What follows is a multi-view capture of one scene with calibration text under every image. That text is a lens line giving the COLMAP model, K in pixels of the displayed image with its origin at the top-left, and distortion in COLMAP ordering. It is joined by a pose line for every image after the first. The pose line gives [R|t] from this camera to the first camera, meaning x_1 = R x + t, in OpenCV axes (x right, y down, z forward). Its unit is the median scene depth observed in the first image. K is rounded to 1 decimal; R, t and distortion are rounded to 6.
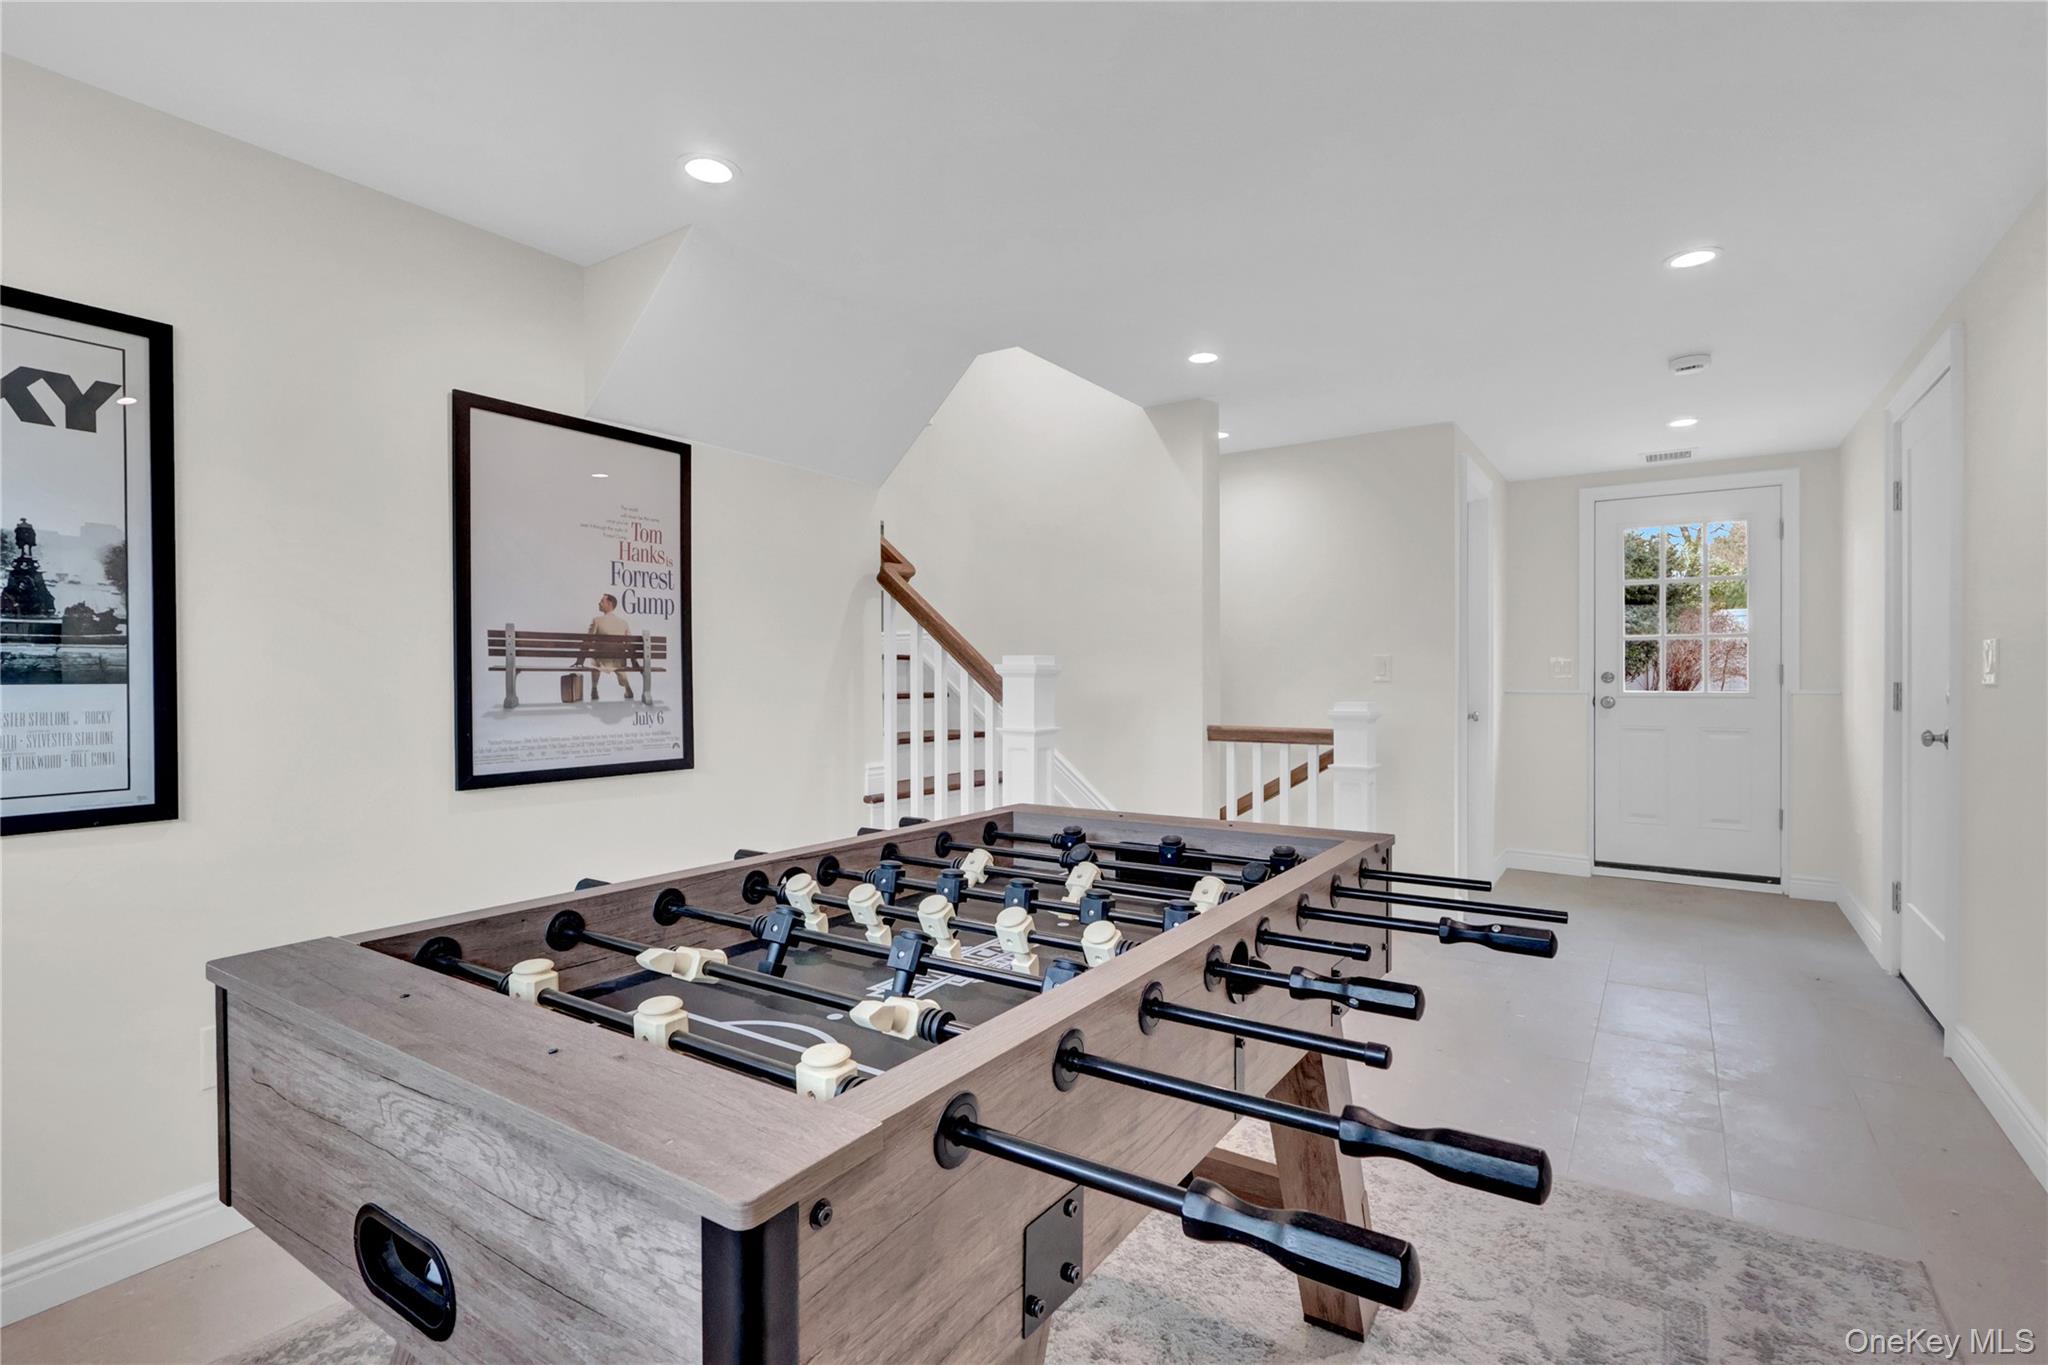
lens RADIAL K [[957.8, 0, 1026.3], [0, 957.8, 683.7], [0, 0, 1]] dist [-0.000677, 0.000110]
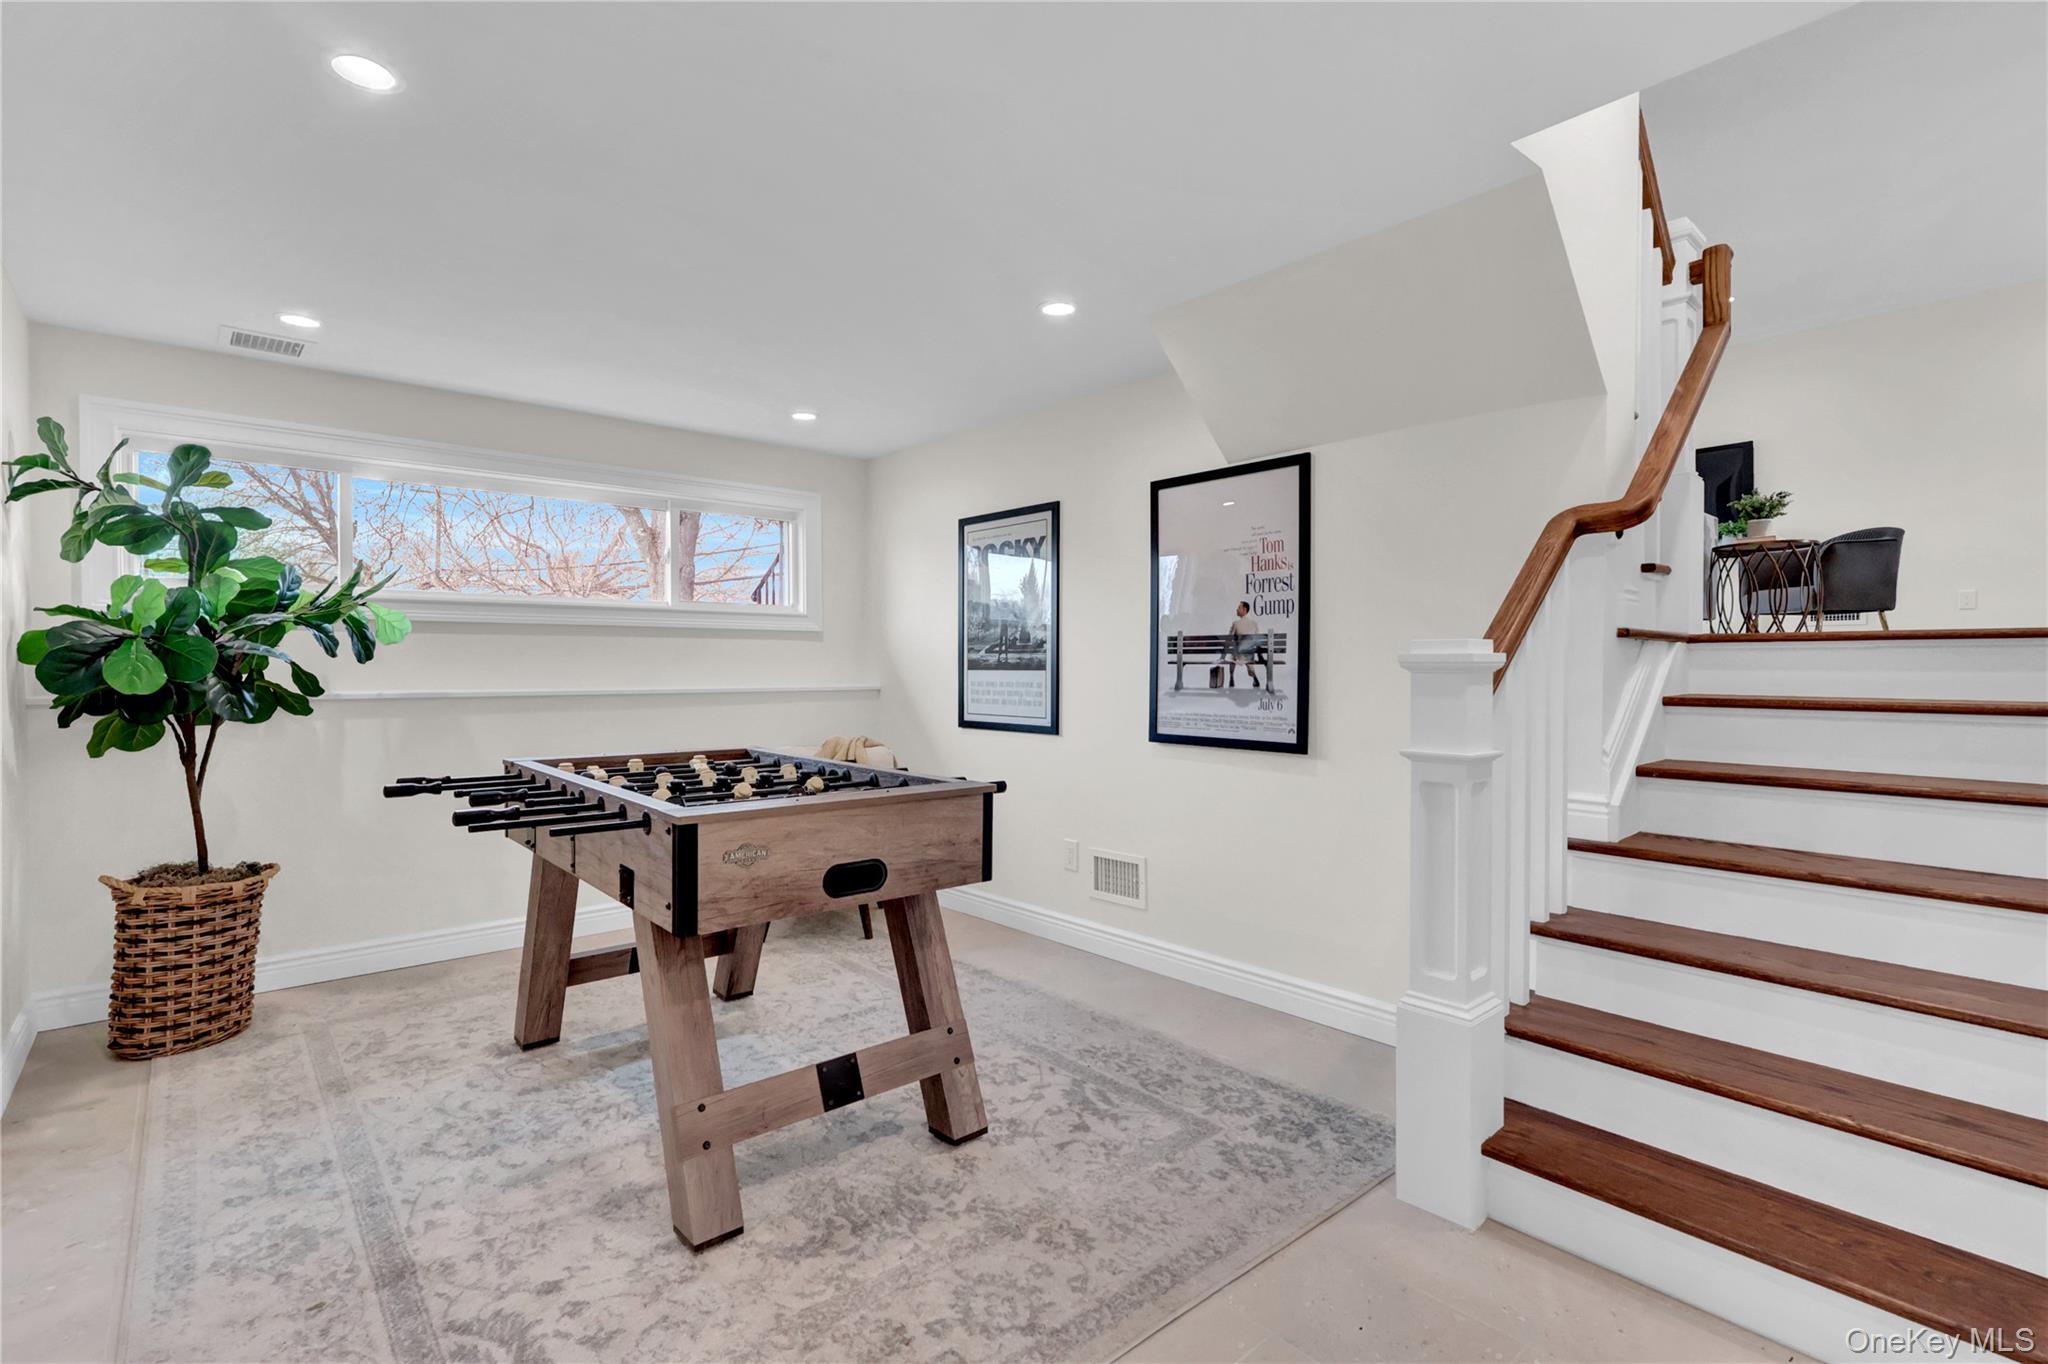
lens RADIAL K [[957.8, 0, 1023.2], [0, 957.8, 675.2], [0, 0, 1]] dist [-0.000677, 0.000110]
pose [[-0.249731, 0.015734, -0.968188, 0.822844], [-0.004388, 0.999839, 0.017380, -0.018808], [0.968305, 0.008589, -0.249621, 1.025660]]
